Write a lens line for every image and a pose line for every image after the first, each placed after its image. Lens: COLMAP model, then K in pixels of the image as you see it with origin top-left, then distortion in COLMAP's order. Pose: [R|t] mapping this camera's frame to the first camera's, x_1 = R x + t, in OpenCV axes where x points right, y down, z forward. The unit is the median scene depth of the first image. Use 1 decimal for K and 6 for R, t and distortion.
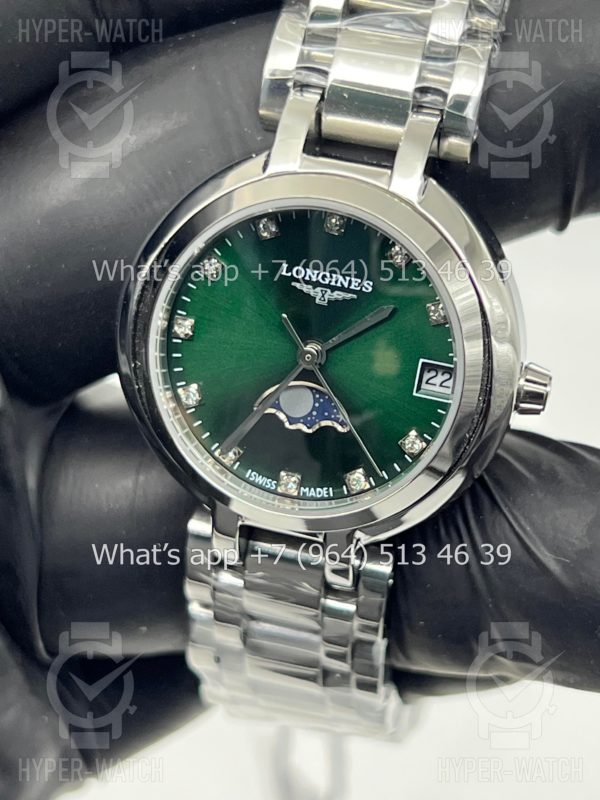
lens RADIAL K [[1897.1, 0, 300.0], [0, 1897.1, 400.0], [0, 0, 1]] dist [0.266904, -0.315759]
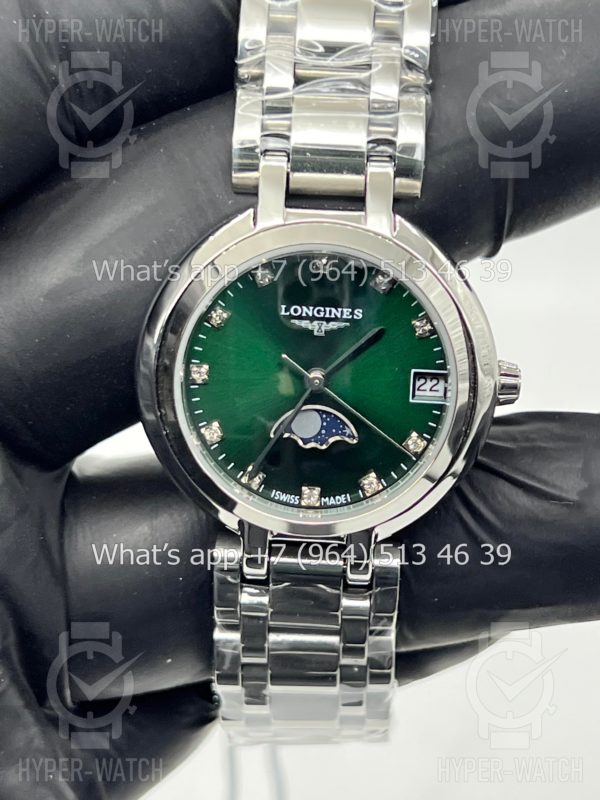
lens RADIAL K [[1897.1, 0, 300.0], [0, 1897.1, 400.0], [0, 0, 1]] dist [0.266904, -0.315759]
pose [[0.974878, -0.146981, 0.167359, -0.194819], [0.153991, 0.987628, -0.029639, 0.019871], [-0.160932, 0.054667, 0.985450, -0.121558]]
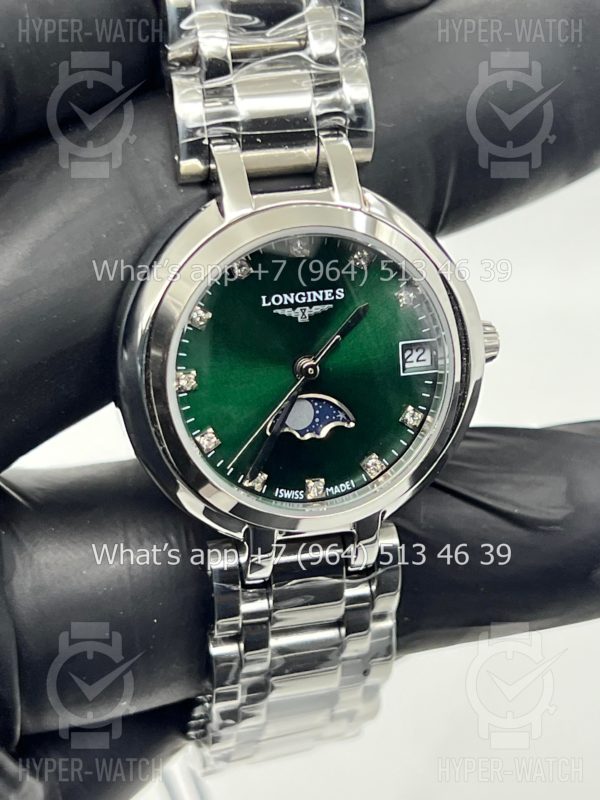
lens RADIAL K [[1897.1, 0, 300.0], [0, 1897.1, 400.0], [0, 0, 1]] dist [0.266904, -0.315759]
pose [[0.876718, -0.297542, 0.377935, -0.414120], [0.304120, 0.951630, 0.043719, -0.055335], [-0.372663, 0.076609, 0.924799, -0.011580]]
